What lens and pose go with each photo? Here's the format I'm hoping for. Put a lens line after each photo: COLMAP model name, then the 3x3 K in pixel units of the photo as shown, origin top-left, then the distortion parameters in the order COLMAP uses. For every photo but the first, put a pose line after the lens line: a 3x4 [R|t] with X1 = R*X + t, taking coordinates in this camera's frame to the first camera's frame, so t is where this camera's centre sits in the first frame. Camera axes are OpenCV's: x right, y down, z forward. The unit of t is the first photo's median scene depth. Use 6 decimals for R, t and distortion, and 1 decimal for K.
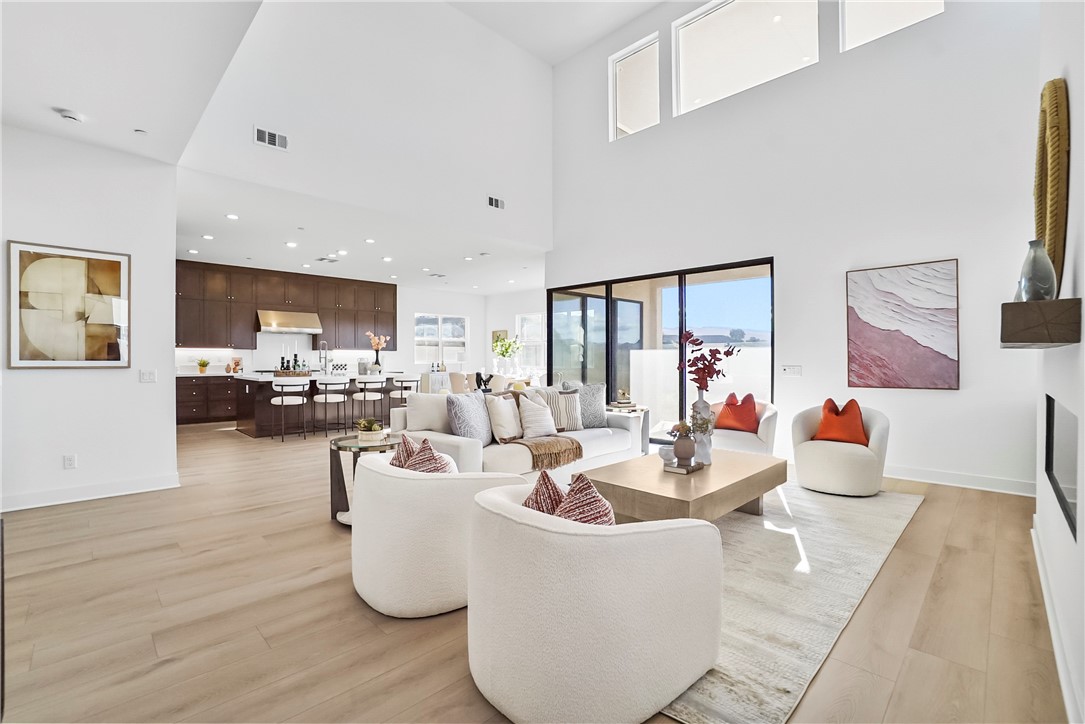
lens RADIAL K [[476.4, 0, 542.9], [0, 476.4, 361.0], [0, 0, 1]] dist [-0.012177, -0.000186]
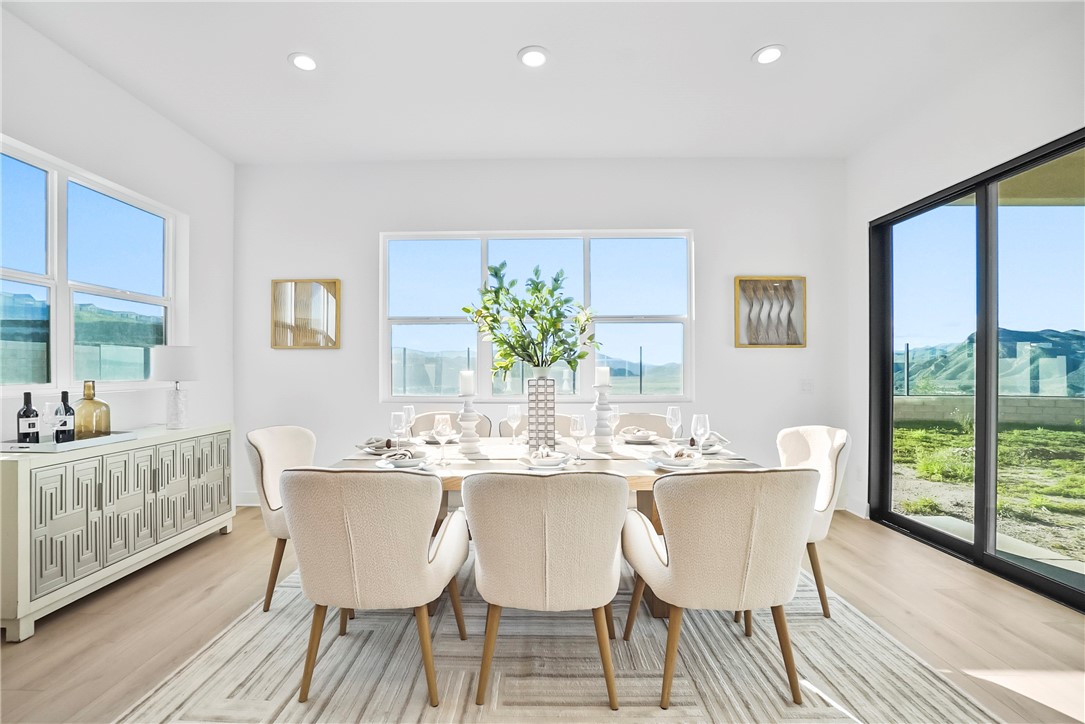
lens RADIAL K [[476.4, 0, 540.7], [0, 476.4, 372.8], [0, 0, 1]] dist [-0.012177, -0.000186]
pose [[0.734052, -0.003558, 0.679084, -0.230563], [-0.000252, 0.999985, 0.005512, -0.006219], [-0.679093, -0.004217, 0.734040, 0.802348]]
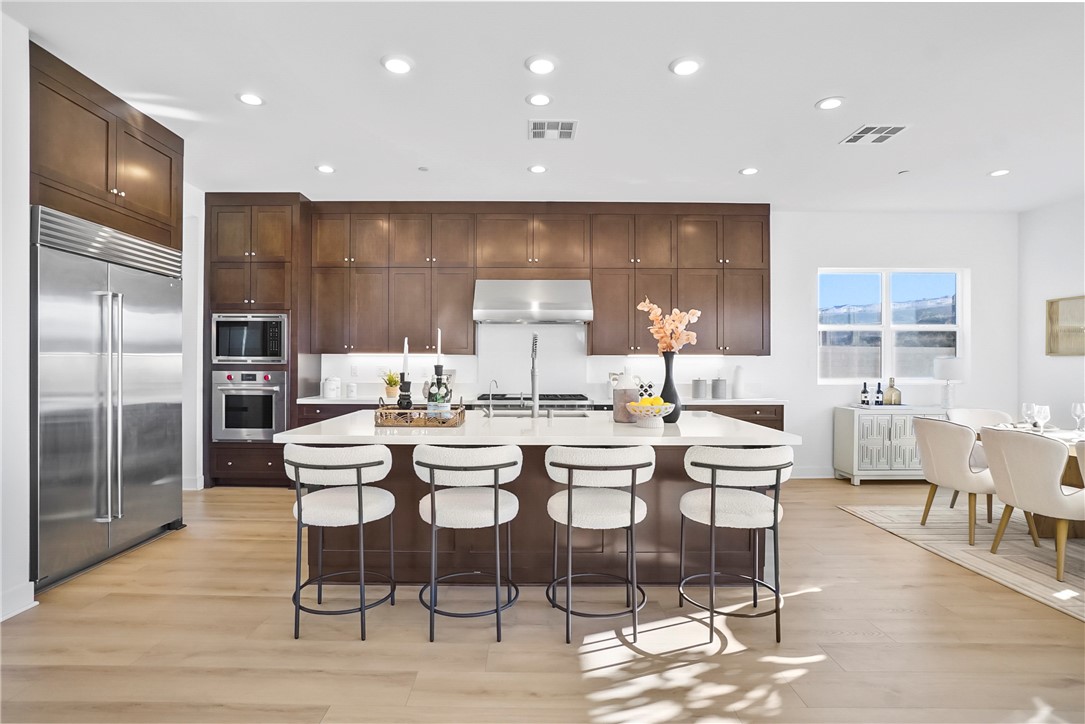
lens RADIAL K [[535.9, 0, 541.8], [0, 535.9, 366.0], [0, 0, 1]] dist [0.001039, 0.000284]
pose [[0.705583, 0.001805, -0.708625, -0.105605], [-0.005755, 0.999978, -0.003183, -0.009055], [0.708603, 0.006325, 0.705579, 0.506811]]
